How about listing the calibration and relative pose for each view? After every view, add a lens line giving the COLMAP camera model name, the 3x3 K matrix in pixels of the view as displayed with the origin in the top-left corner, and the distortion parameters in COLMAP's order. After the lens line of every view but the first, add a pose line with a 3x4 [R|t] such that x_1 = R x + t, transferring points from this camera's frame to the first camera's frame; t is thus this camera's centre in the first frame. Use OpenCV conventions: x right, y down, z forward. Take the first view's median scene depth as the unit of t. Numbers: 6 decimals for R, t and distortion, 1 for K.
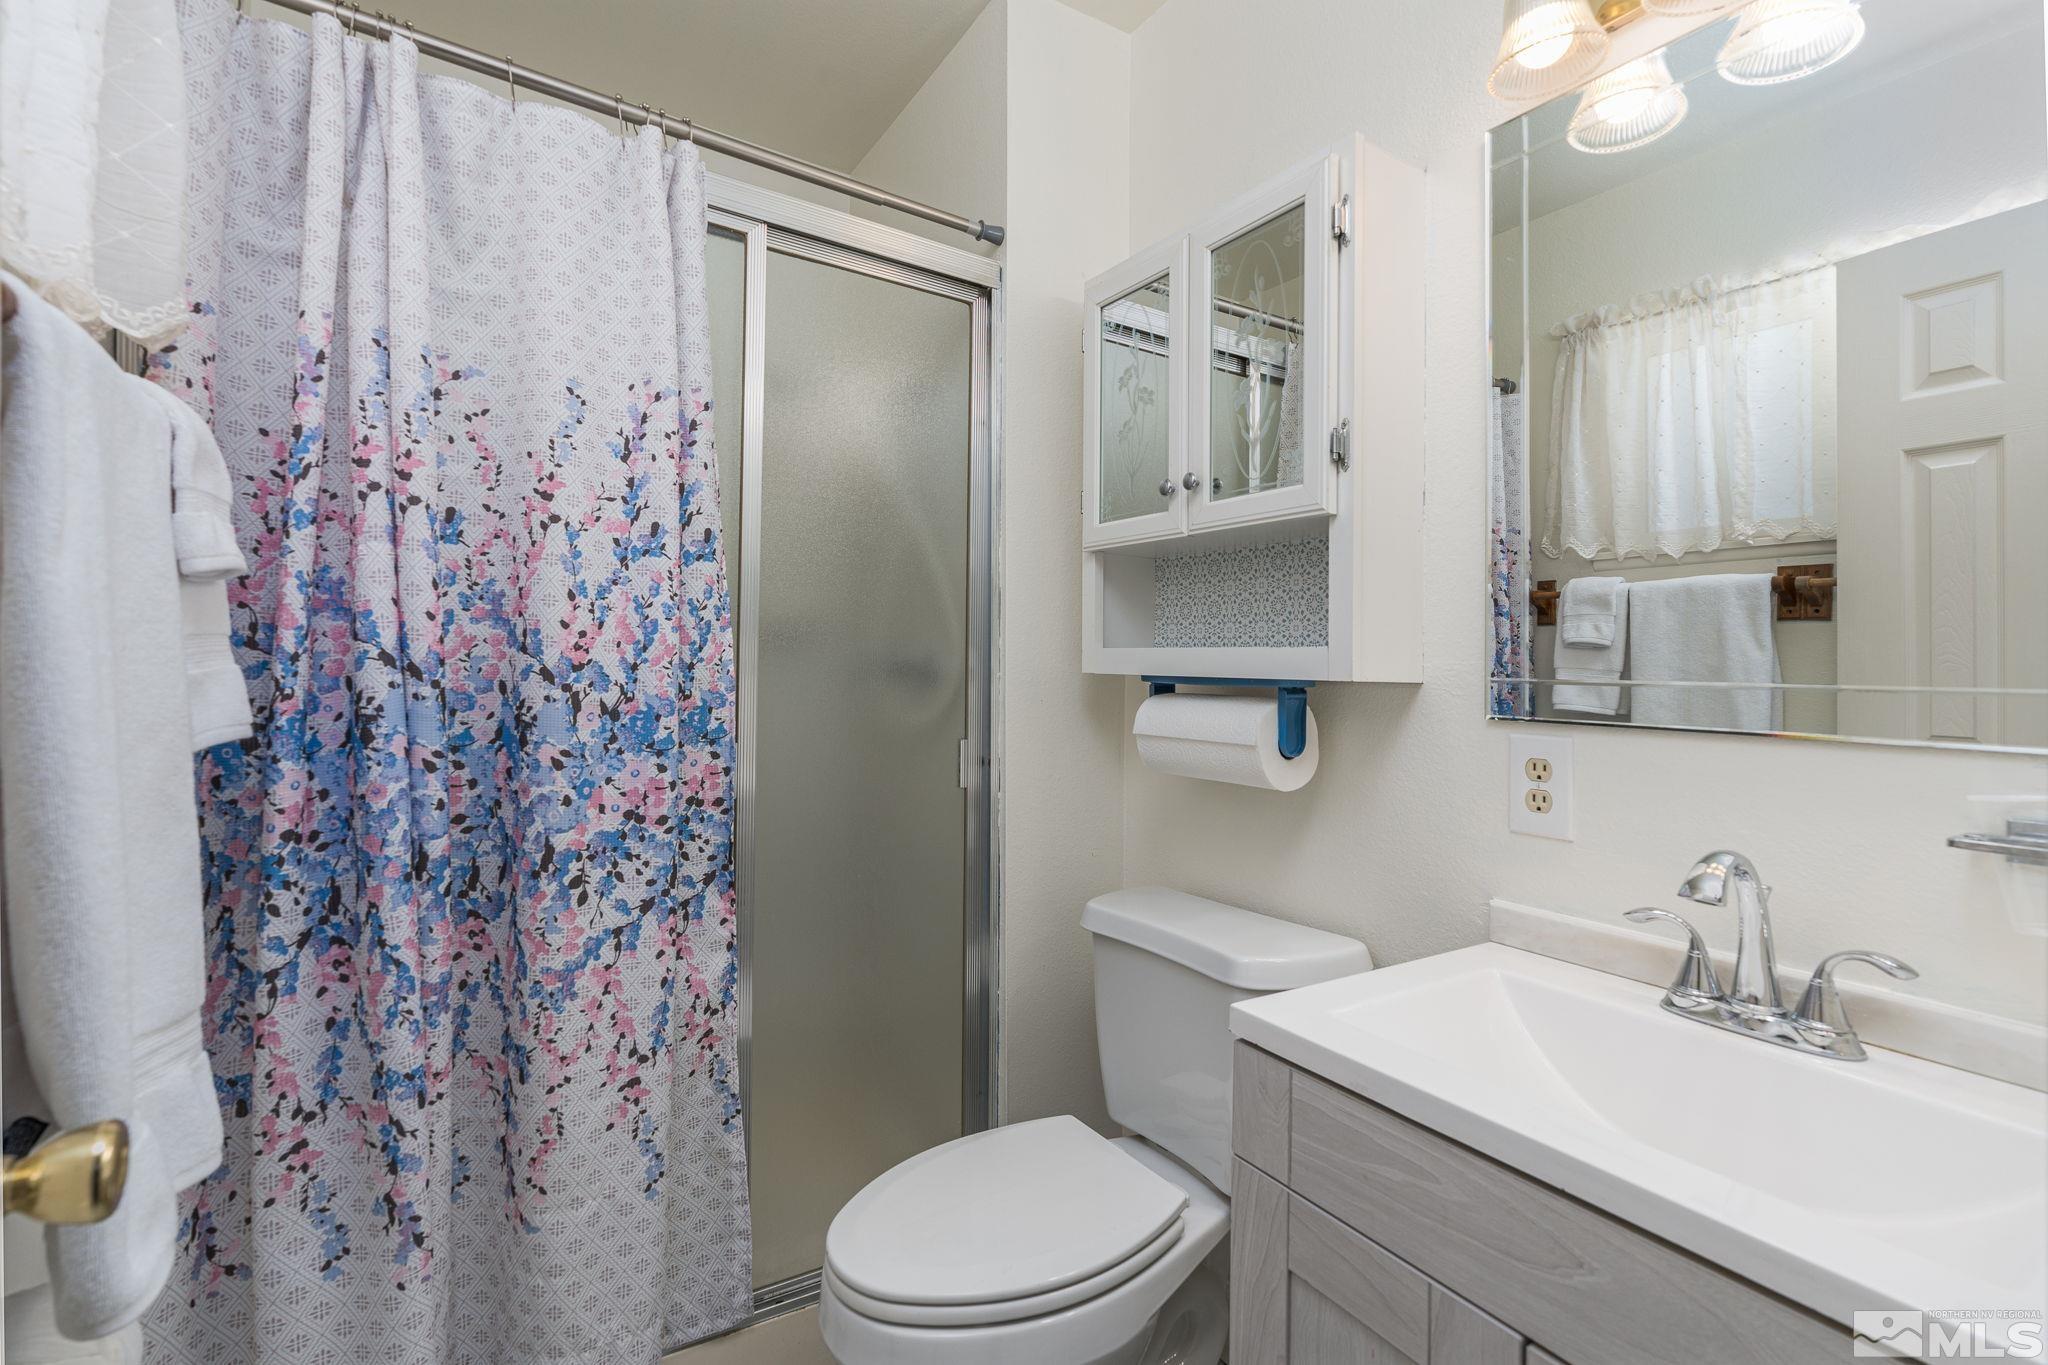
lens RADIAL K [[896.9, 0, 1005.1], [0, 896.9, 669.0], [0, 0, 1]] dist [-0.011795, 0.005483]
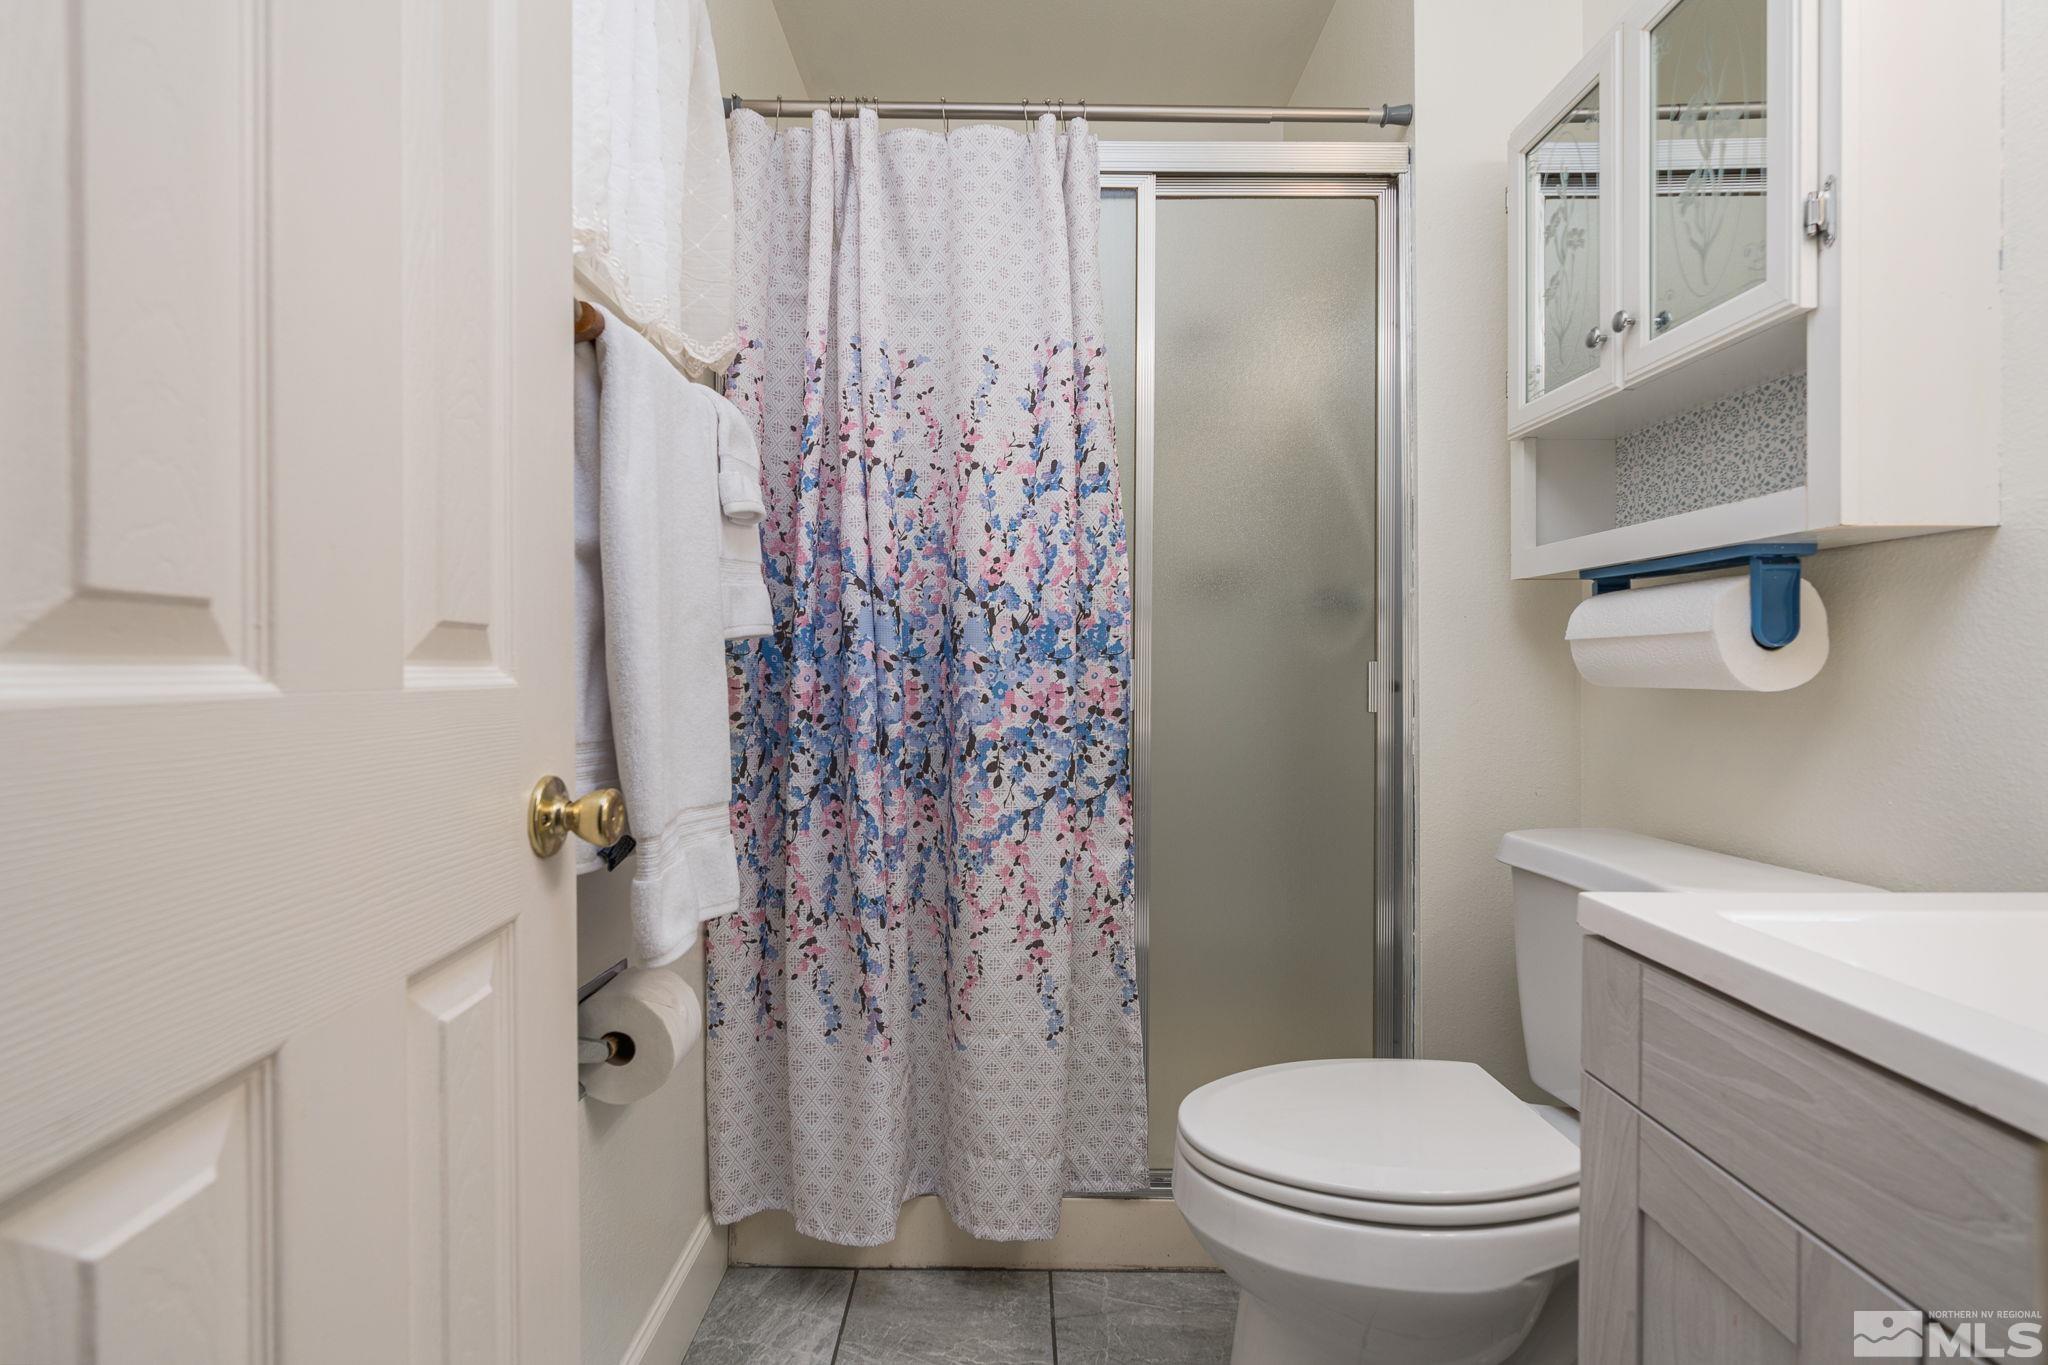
lens RADIAL K [[896.9, 0, 1005.1], [0, 896.9, 669.0], [0, 0, 1]] dist [-0.011795, 0.005483]
pose [[0.844650, -0.014719, -0.535116, 0.169881], [0.016098, 0.999868, -0.002092, 0.107568], [0.535076, -0.006848, 0.844776, 0.002133]]
